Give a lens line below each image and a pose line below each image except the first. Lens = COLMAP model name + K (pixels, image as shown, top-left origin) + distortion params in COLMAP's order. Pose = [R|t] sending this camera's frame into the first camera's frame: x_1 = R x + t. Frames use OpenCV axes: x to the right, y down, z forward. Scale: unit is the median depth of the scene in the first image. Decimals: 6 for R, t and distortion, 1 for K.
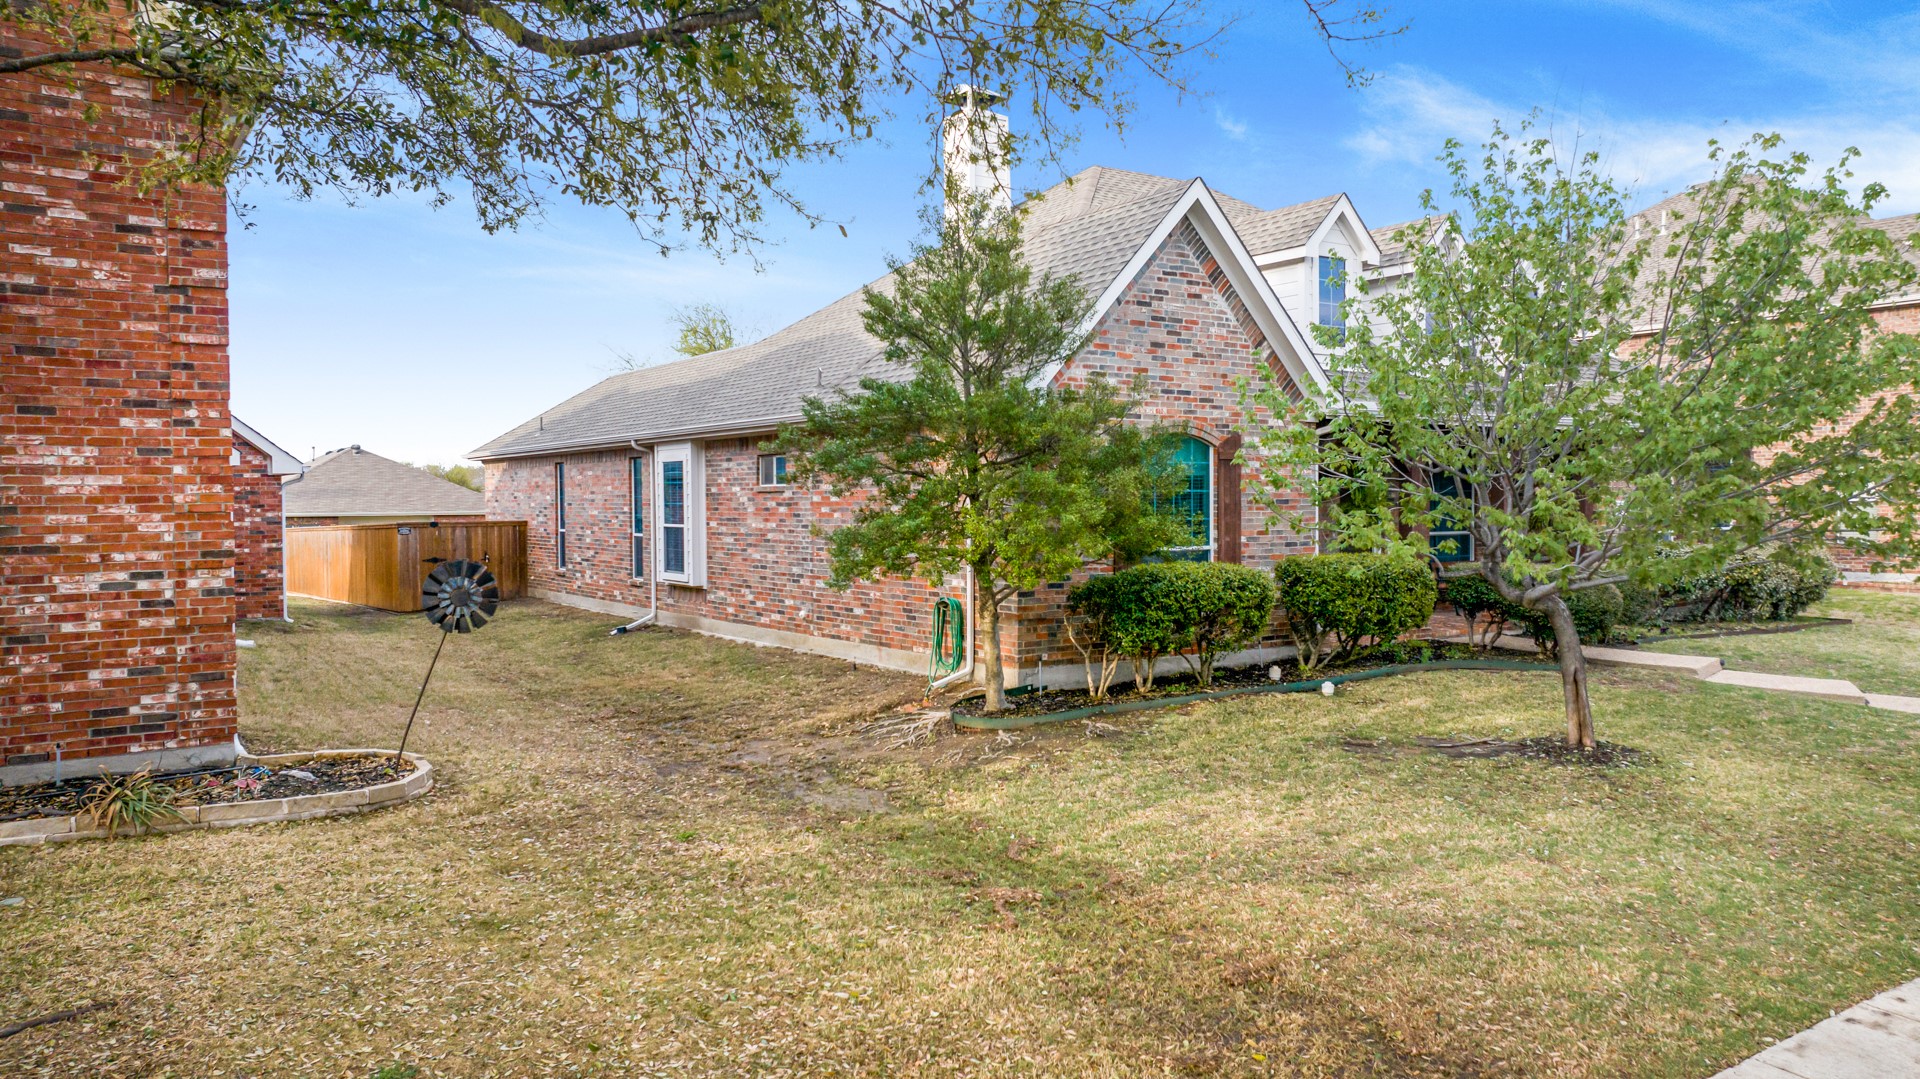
lens RADIAL K [[1352.4, 0, 960.0], [0, 1352.4, 547.3], [0, 0, 1]] dist [-0.036326, 0.012139]
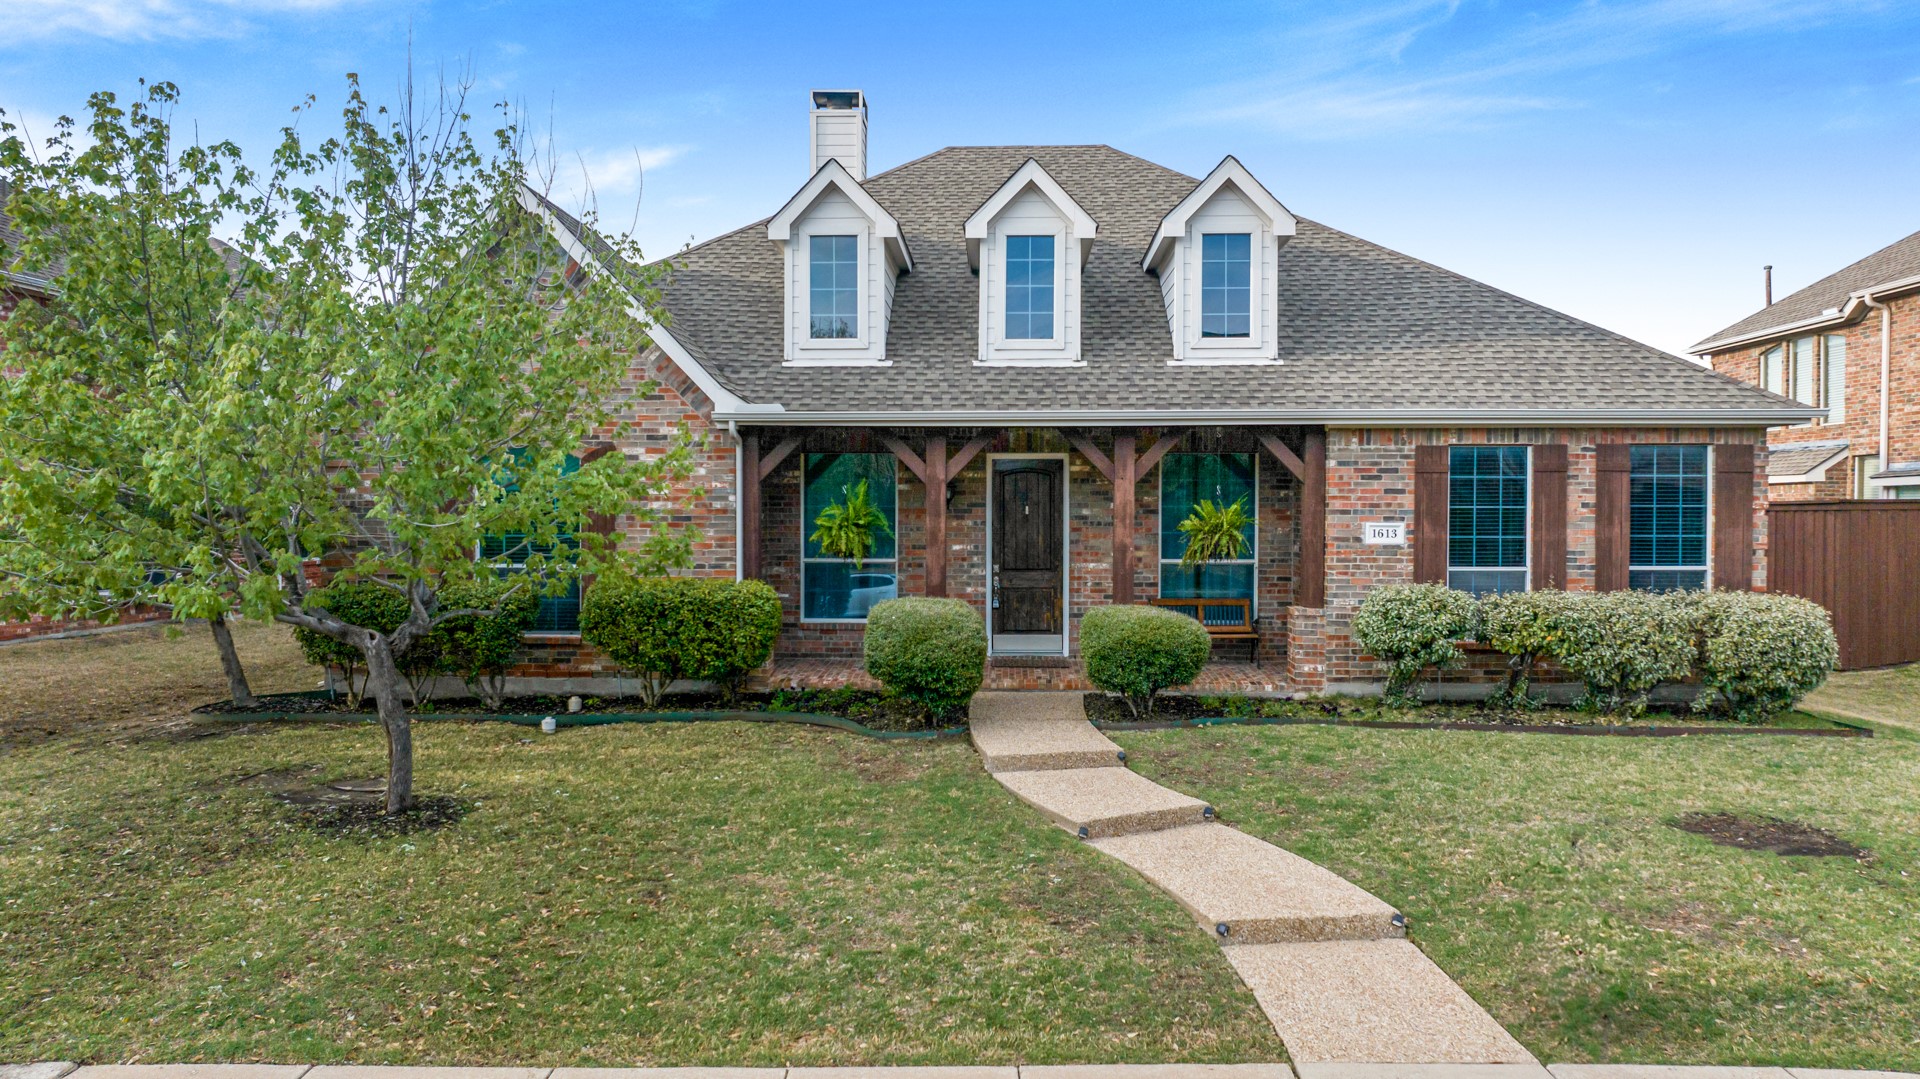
lens RADIAL K [[1352.4, 0, 958.5], [0, 1352.4, 537.4], [0, 0, 1]] dist [-0.036326, 0.012139]
pose [[0.802932, 0.019430, -0.595755, 0.980972], [-0.028067, 0.999592, -0.005227, -0.022932], [0.595410, 0.020918, 0.803150, 0.411155]]
